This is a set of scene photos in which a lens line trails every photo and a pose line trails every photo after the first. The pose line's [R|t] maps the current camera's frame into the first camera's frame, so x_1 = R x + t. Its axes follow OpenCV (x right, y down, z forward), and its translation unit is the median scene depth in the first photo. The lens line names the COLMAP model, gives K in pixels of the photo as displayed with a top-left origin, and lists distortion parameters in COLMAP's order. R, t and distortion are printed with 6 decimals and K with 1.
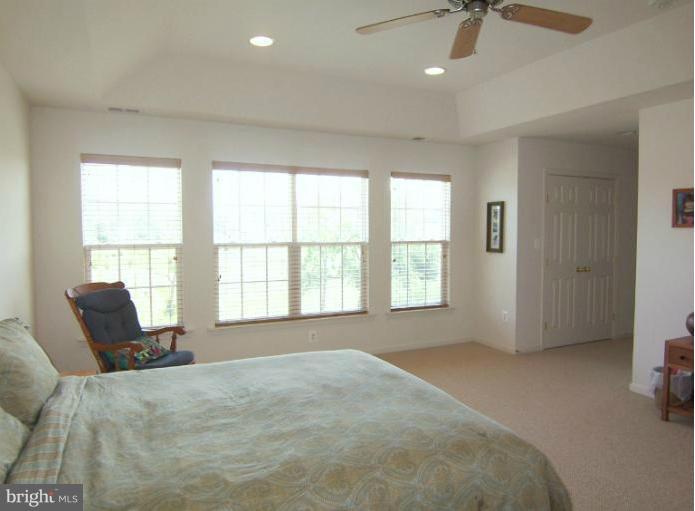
lens RADIAL K [[480.9, 0, 347.5], [0, 480.9, 255.5], [0, 0, 1]] dist [-0.001224, -0.001637]
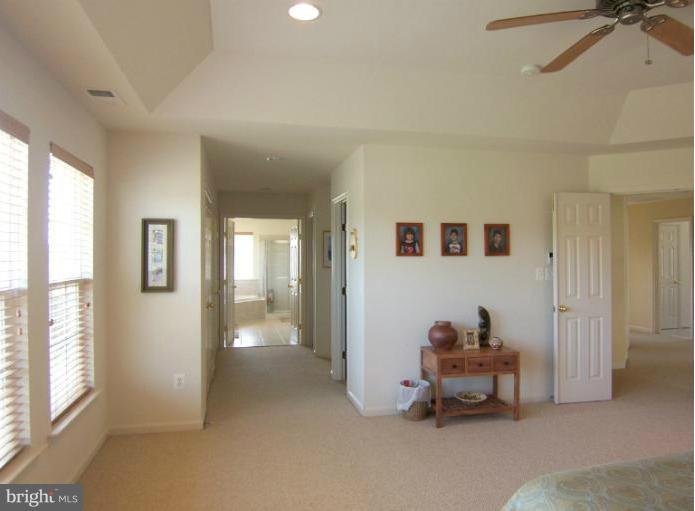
lens RADIAL K [[480.9, 0, 347.5], [0, 480.9, 255.5], [0, 0, 1]] dist [-0.001224, -0.001637]
pose [[0.219052, 0.008022, 0.975680, -0.307918], [0.058544, 0.998057, -0.021350, -0.028471], [-0.973955, 0.061797, 0.218156, 0.588641]]
